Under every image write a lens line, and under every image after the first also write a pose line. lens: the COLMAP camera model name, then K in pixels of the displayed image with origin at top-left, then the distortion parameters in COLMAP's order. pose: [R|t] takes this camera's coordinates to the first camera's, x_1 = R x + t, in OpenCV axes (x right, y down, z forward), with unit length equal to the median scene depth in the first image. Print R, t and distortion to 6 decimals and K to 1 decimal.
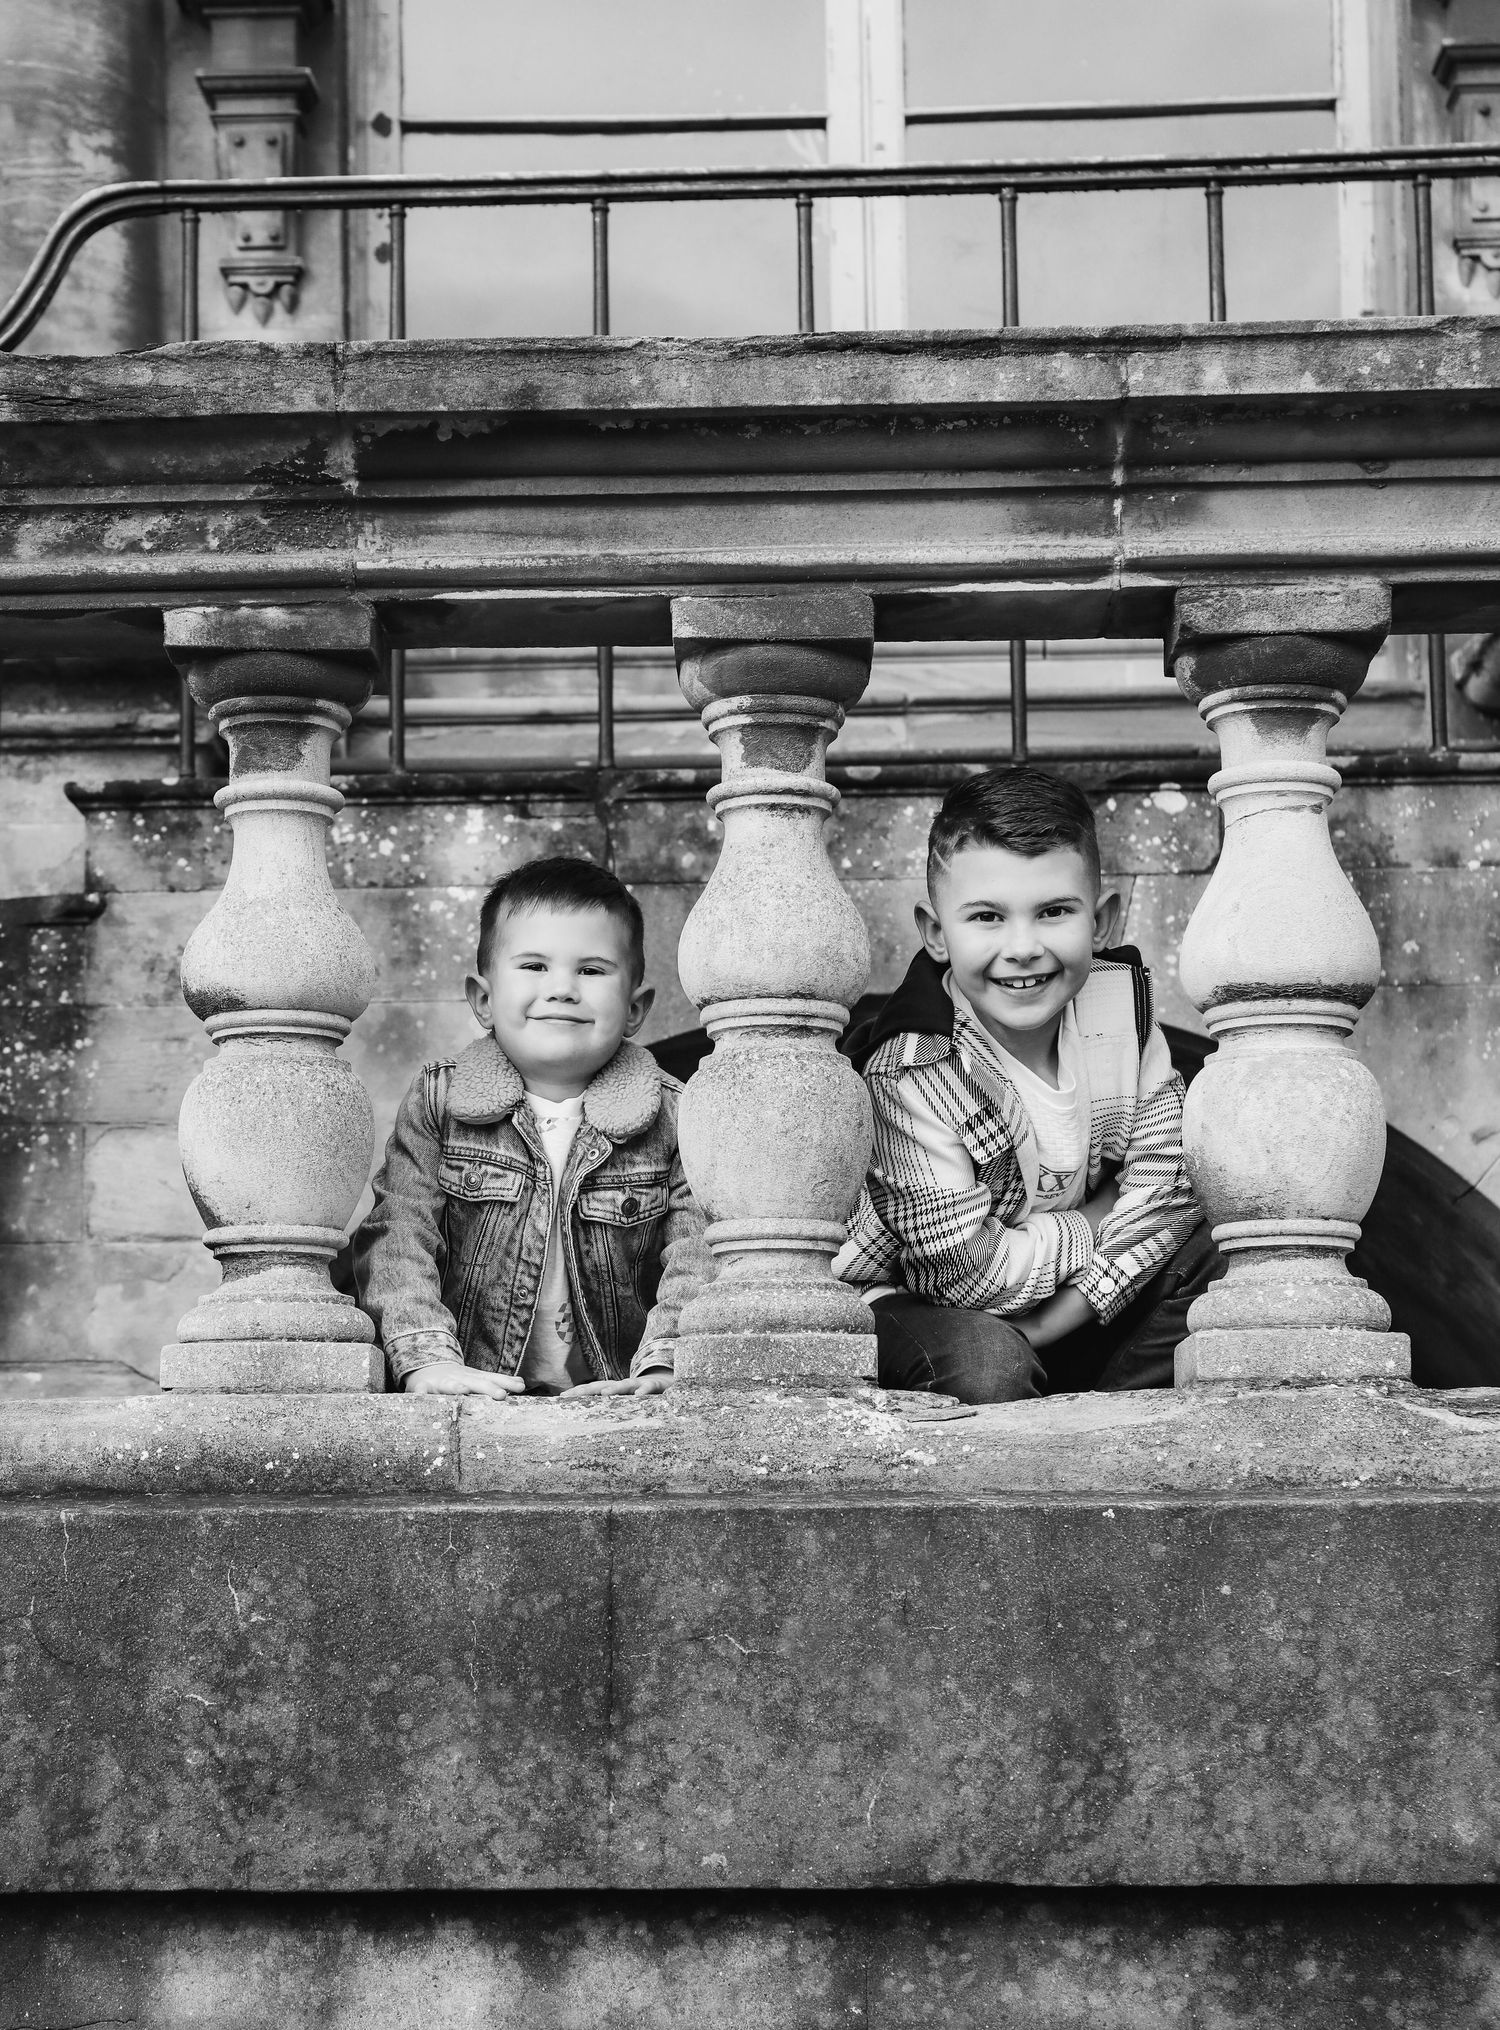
lens RADIAL K [[3741.3, 0, 747.9], [0, 3741.3, 1017.6], [0, 0, 1]] dist [0.001766, 0.000000]
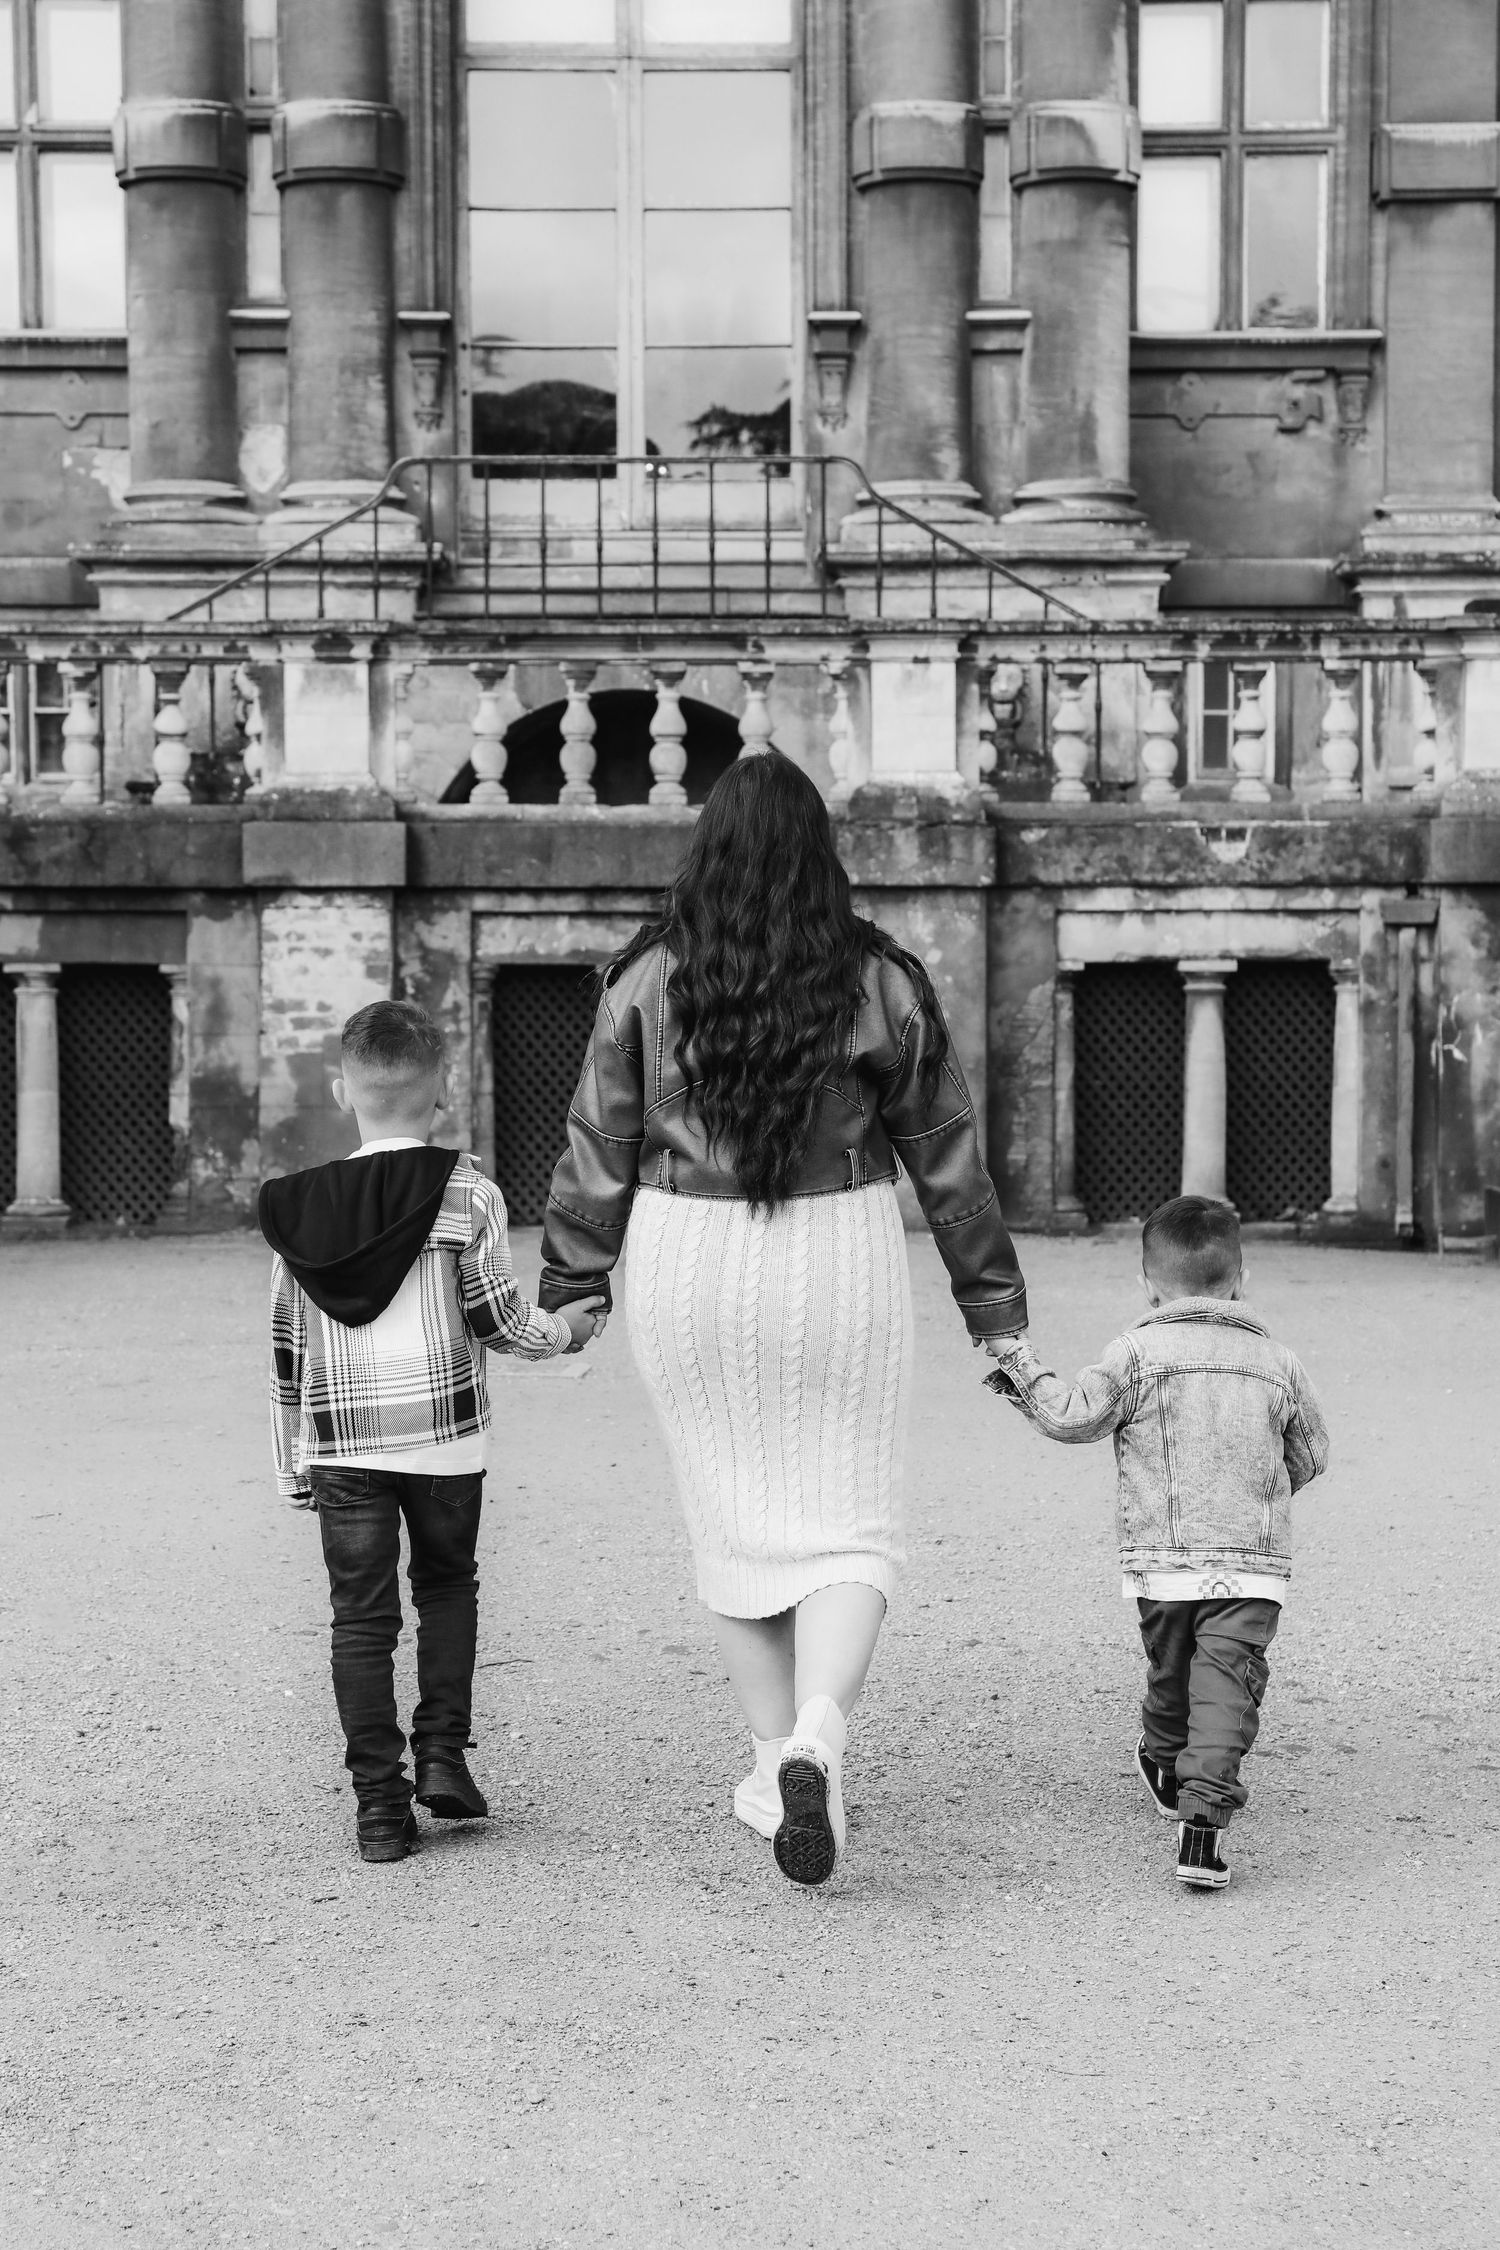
lens RADIAL K [[4349.3, 0, 753.8], [0, 4349.3, 1134.2], [0, 0, 1]] dist [0.191314, 0.000000]
pose [[0.999715, 0.010689, 0.021360, 0.138825], [-0.014754, 0.979628, 0.200277, -0.738945], [-0.018784, -0.200535, 0.979506, -5.589338]]
